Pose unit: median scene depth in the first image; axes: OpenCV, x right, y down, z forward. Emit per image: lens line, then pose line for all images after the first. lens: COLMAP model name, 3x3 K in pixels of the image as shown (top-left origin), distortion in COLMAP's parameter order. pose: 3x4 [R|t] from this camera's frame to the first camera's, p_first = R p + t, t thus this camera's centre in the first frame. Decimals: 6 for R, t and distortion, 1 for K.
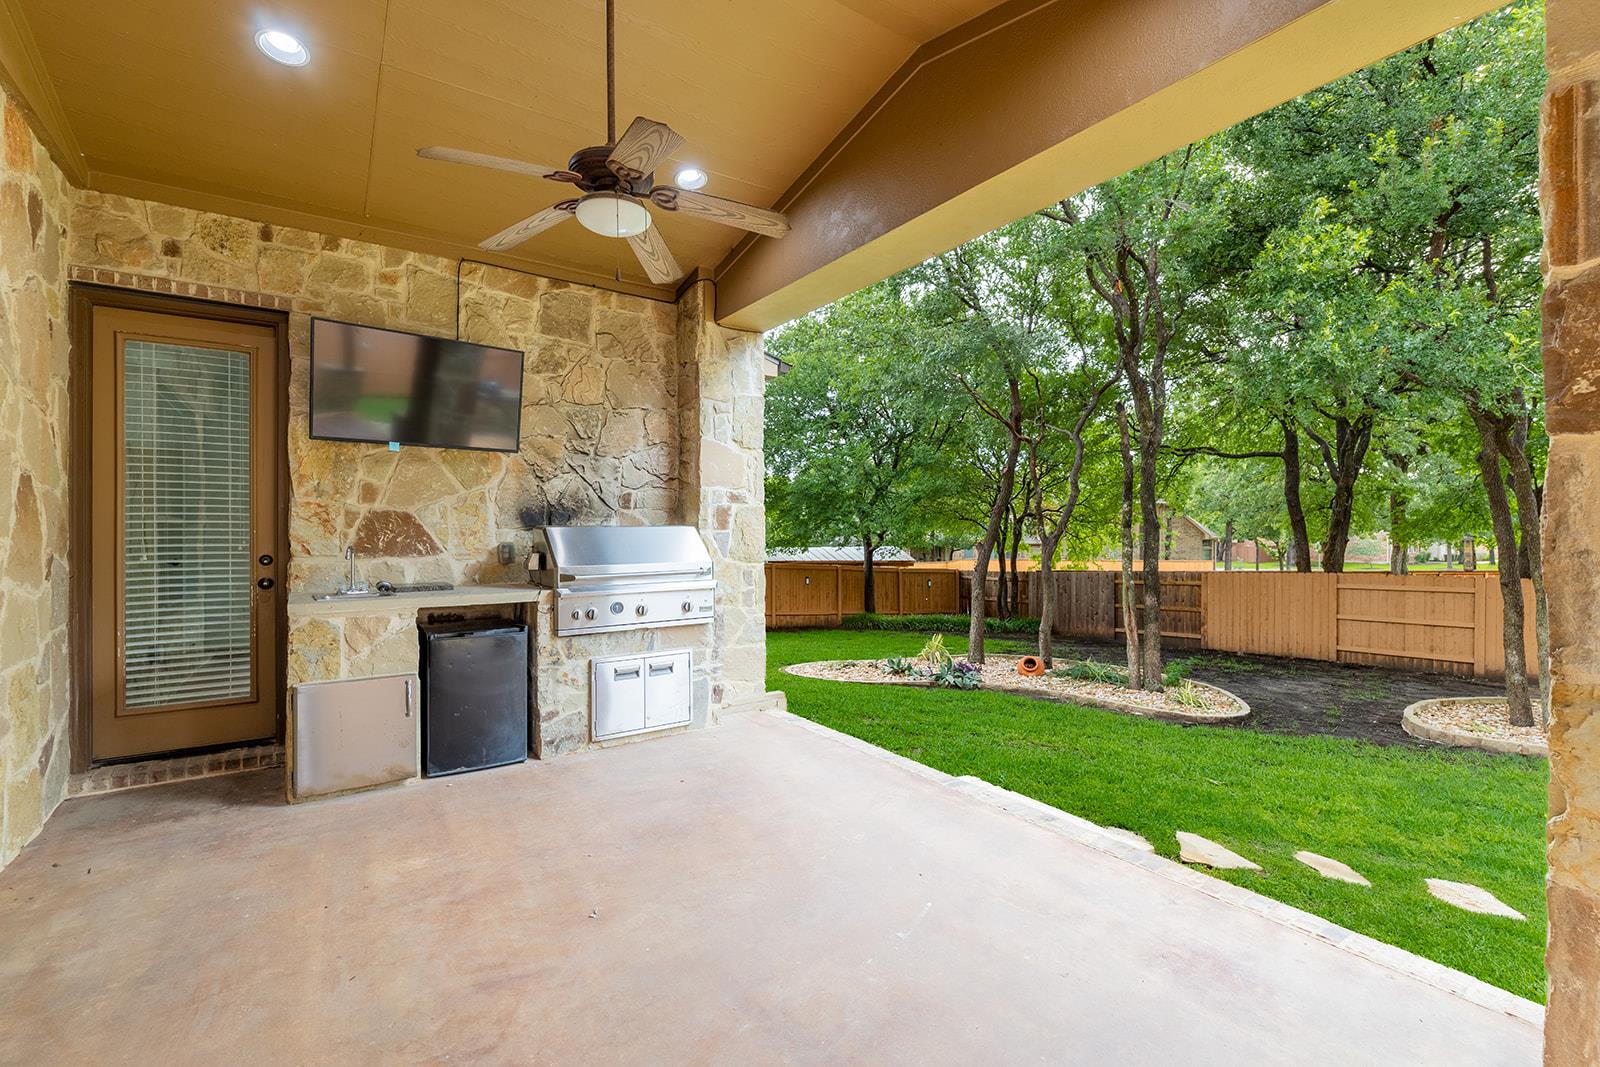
lens RADIAL K [[706.4, 0, 794.6], [0, 706.4, 531.0], [0, 0, 1]] dist [0.001993, -0.001189]
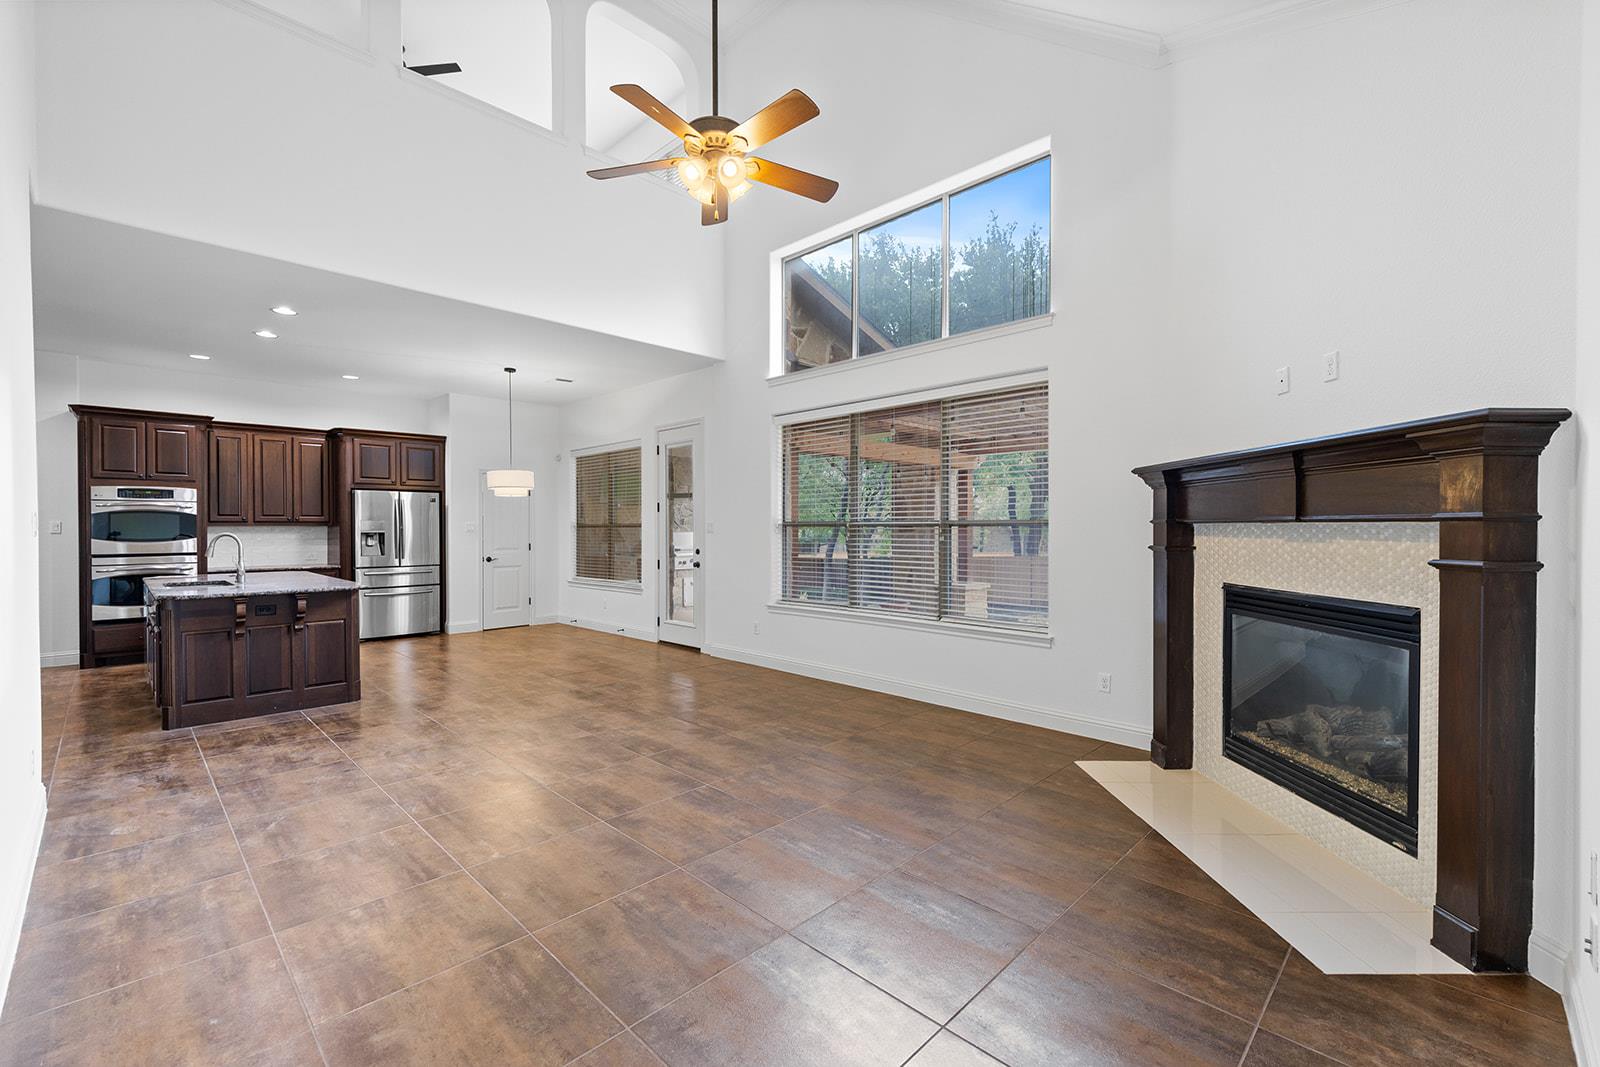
lens RADIAL K [[684.5, 0, 801.9], [0, 684.5, 538.8], [0, 0, 1]] dist [0.001978, -0.001692]
pose [[0.983102, -0.000762, 0.183056, -0.305134], [-0.002443, 0.999848, 0.017279, -0.026393], [-0.183041, -0.017435, 0.982951, -1.721057]]
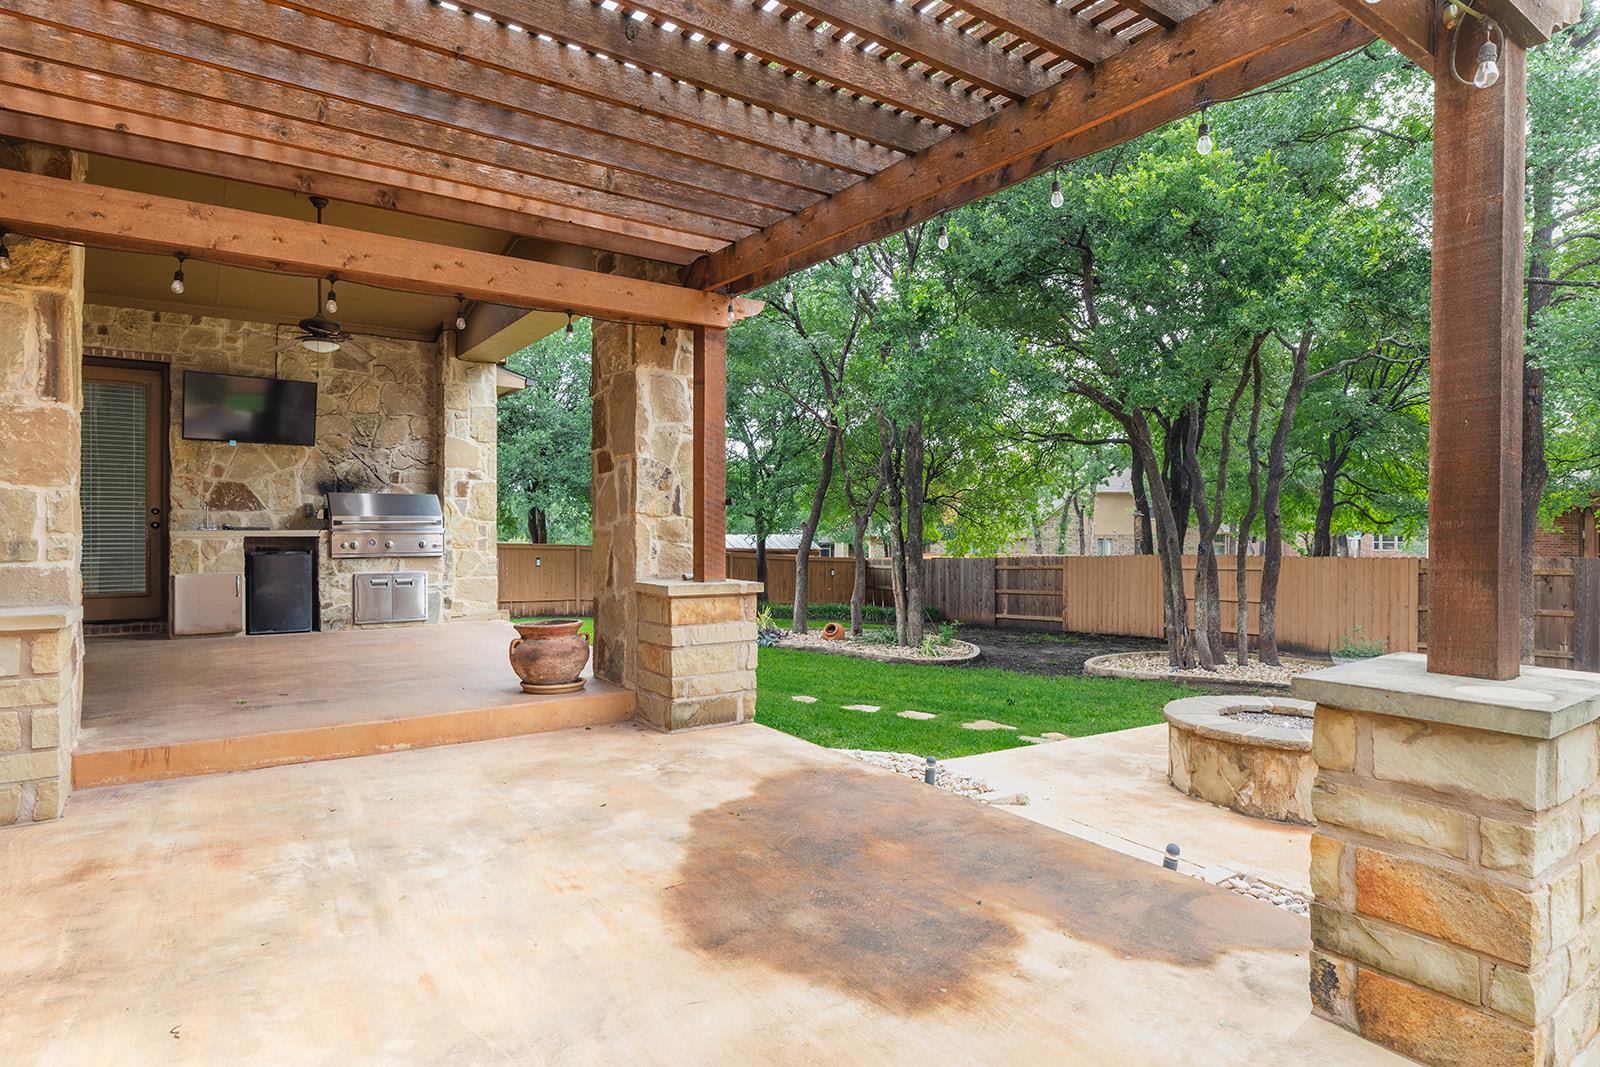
lens RADIAL K [[897.2, 0, 799.6], [0, 897.2, 527.2], [0, 0, 1]] dist [-0.000176, 0.002702]
pose [[0.999997, 0.002431, 0.000845, 0.690700], [-0.002429, 0.999996, -0.001653, 0.070884], [-0.000849, 0.001651, 0.999998, -1.004588]]
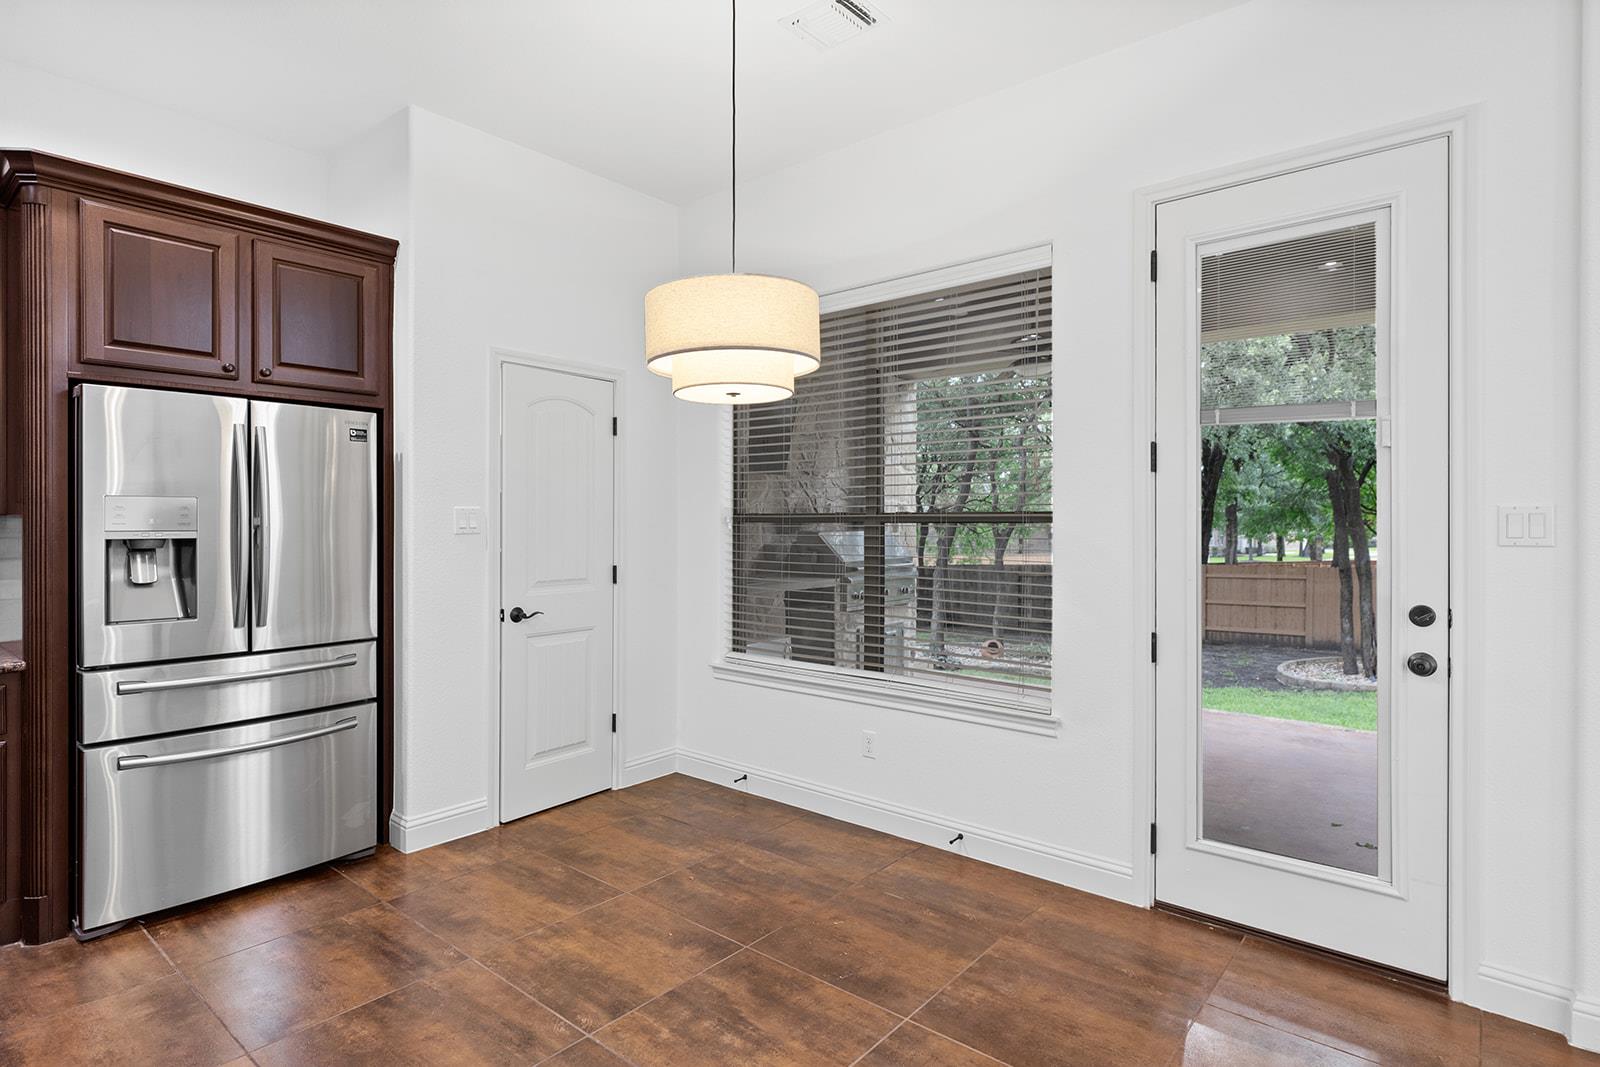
lens RADIAL K [[830.9, 0, 802.4], [0, 830.9, 525.5], [0, 0, 1]] dist [-0.001445, 0.001920]
pose [[0.966013, 0.004099, 0.258461, -0.761746], [-0.005575, 0.999972, 0.004981, -0.024773], [-0.258433, -0.006252, 0.966009, -0.506085]]
